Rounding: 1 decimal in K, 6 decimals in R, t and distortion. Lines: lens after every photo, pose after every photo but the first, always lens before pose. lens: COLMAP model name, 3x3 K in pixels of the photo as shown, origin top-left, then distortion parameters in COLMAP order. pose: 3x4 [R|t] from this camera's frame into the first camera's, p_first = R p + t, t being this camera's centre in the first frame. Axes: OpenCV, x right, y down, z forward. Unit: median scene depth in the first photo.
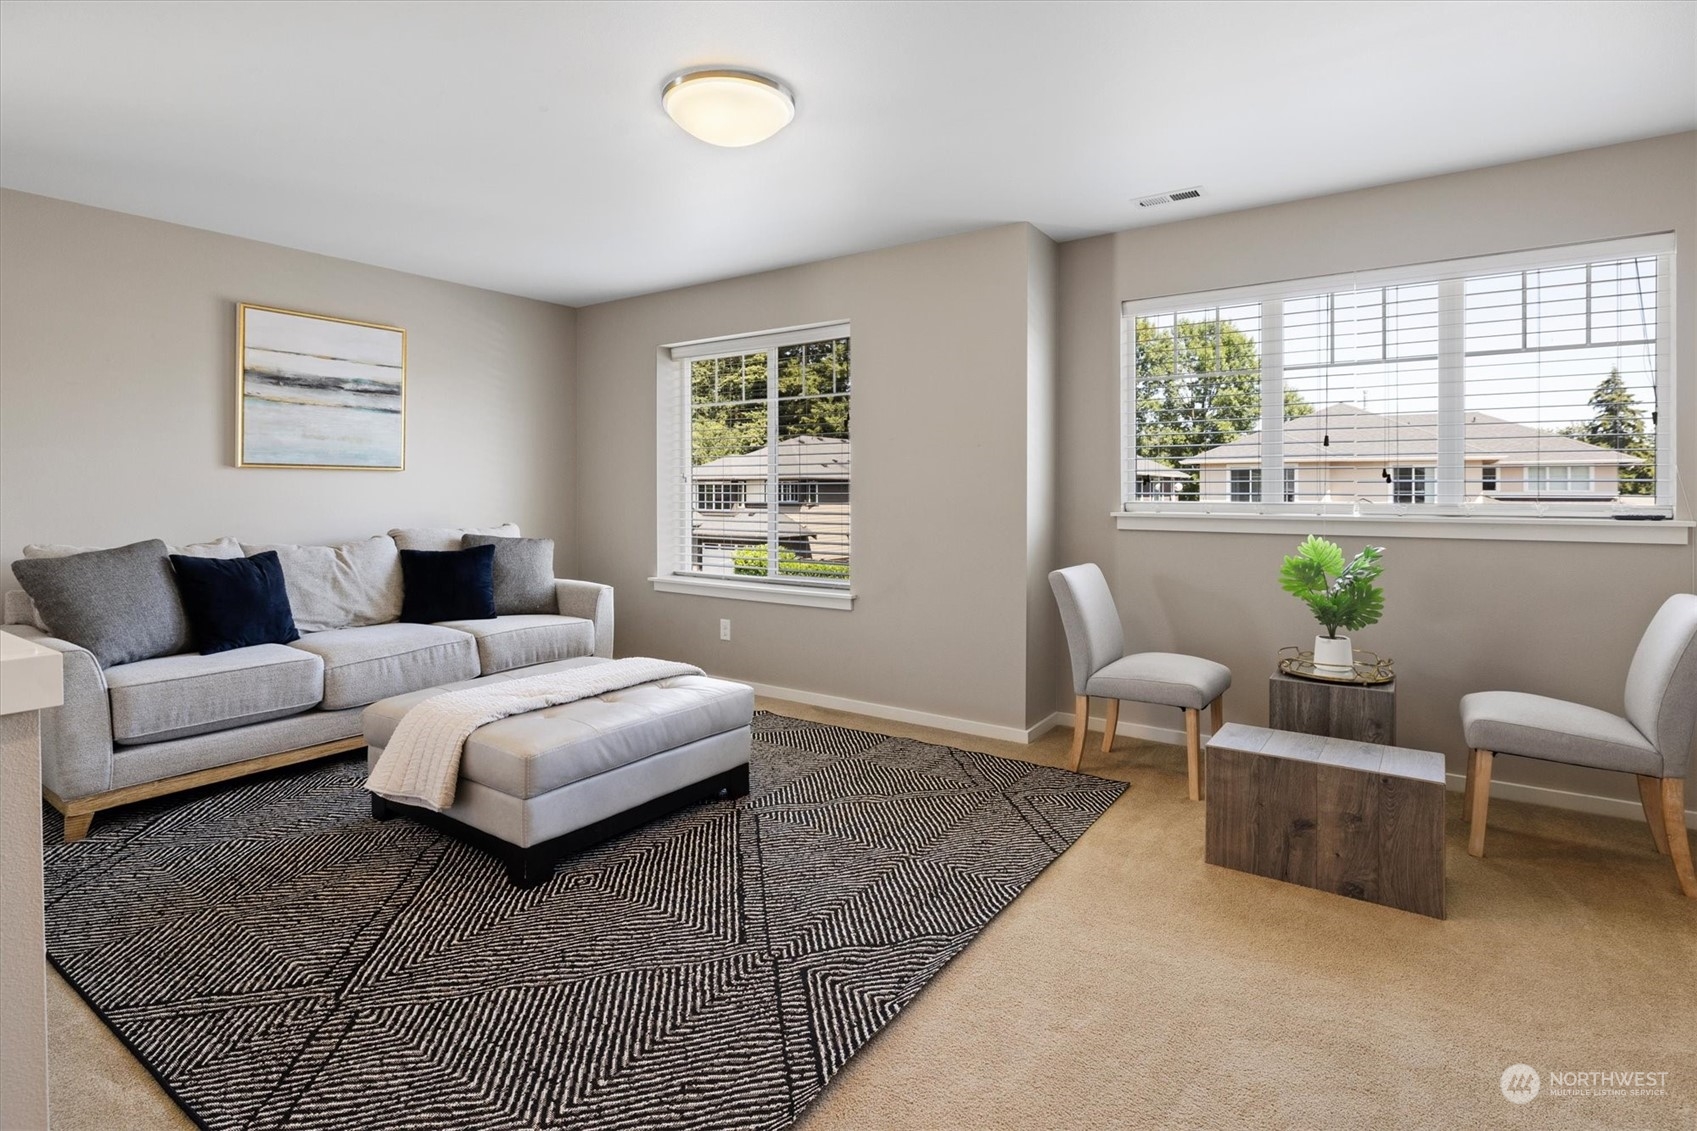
lens RADIAL K [[877.7, 0, 850.8], [0, 877.7, 492.3], [0, 0, 1]] dist [0.101572, 0.000334]
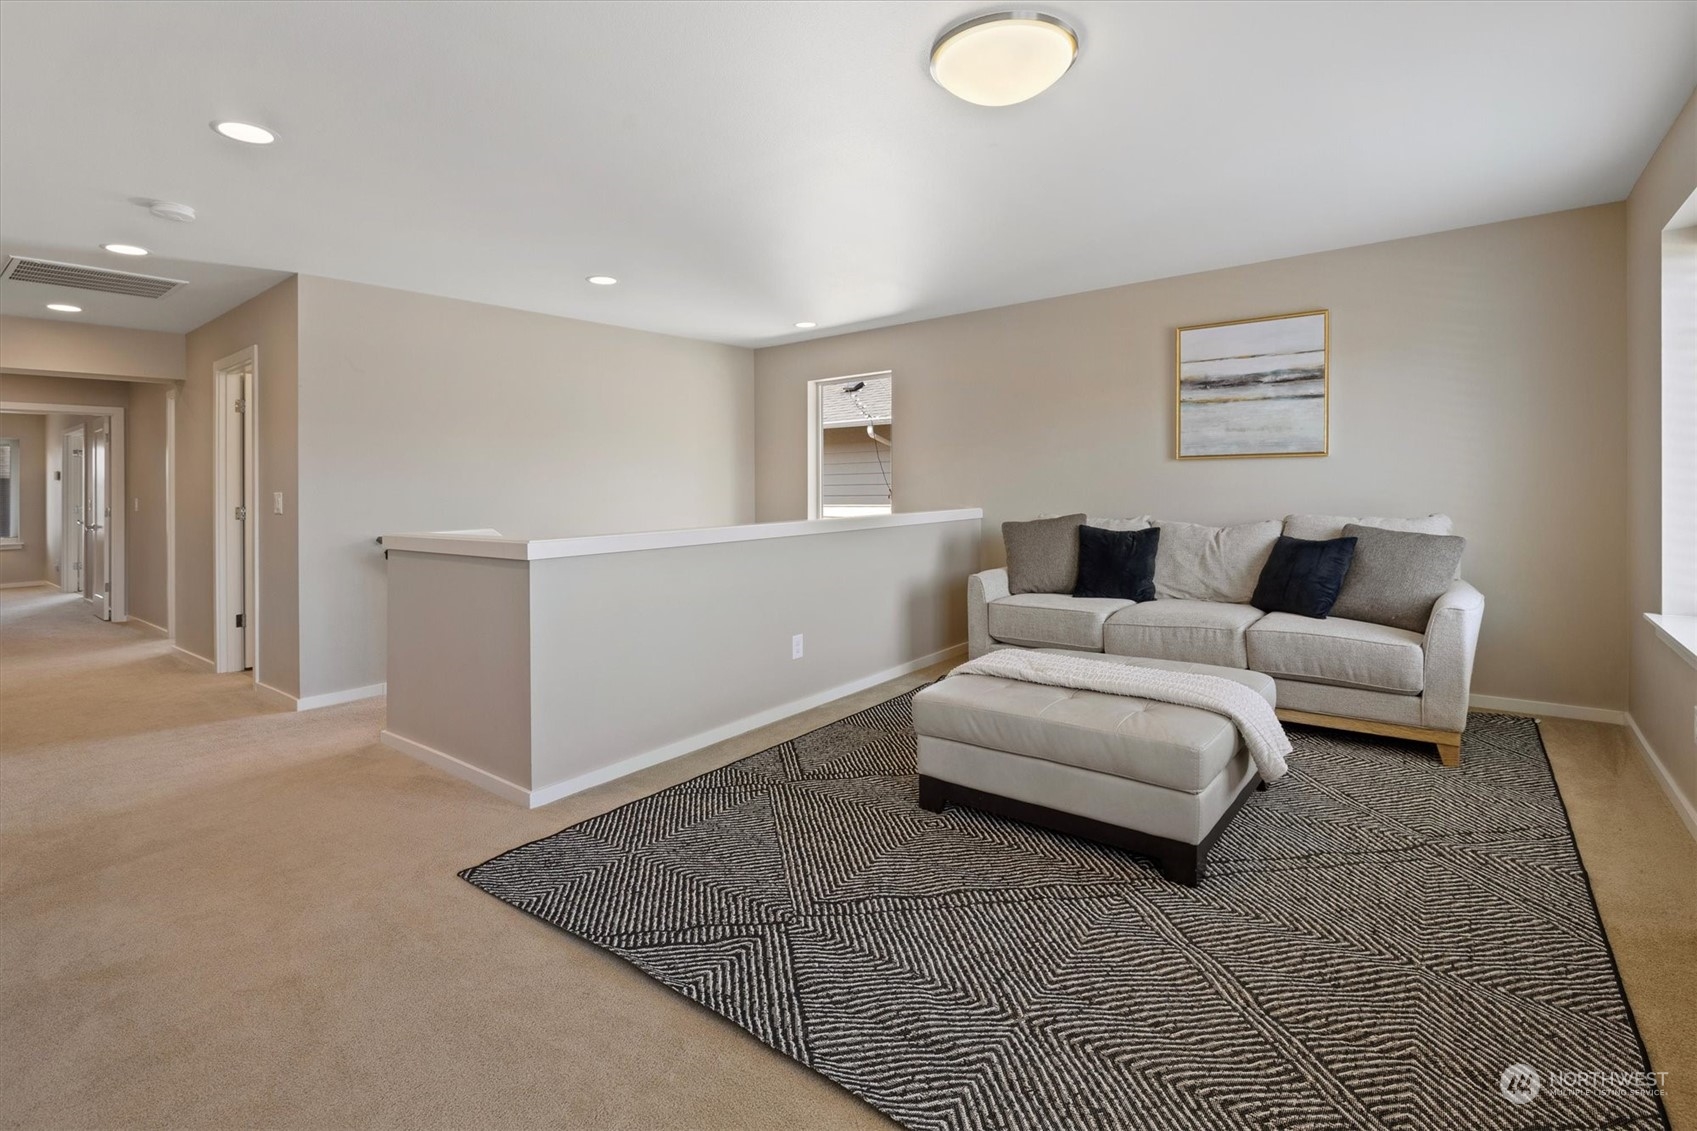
lens RADIAL K [[771.0, 0, 848.5], [0, 771.0, 565.5], [0, 0, 1]] dist [-0.000687, 0.000141]
pose [[-0.046712, 0.123546, -0.991239, 0.423607], [0.025225, 0.992151, 0.122471, -0.024160], [0.998590, -0.019283, -0.049462, 0.585755]]
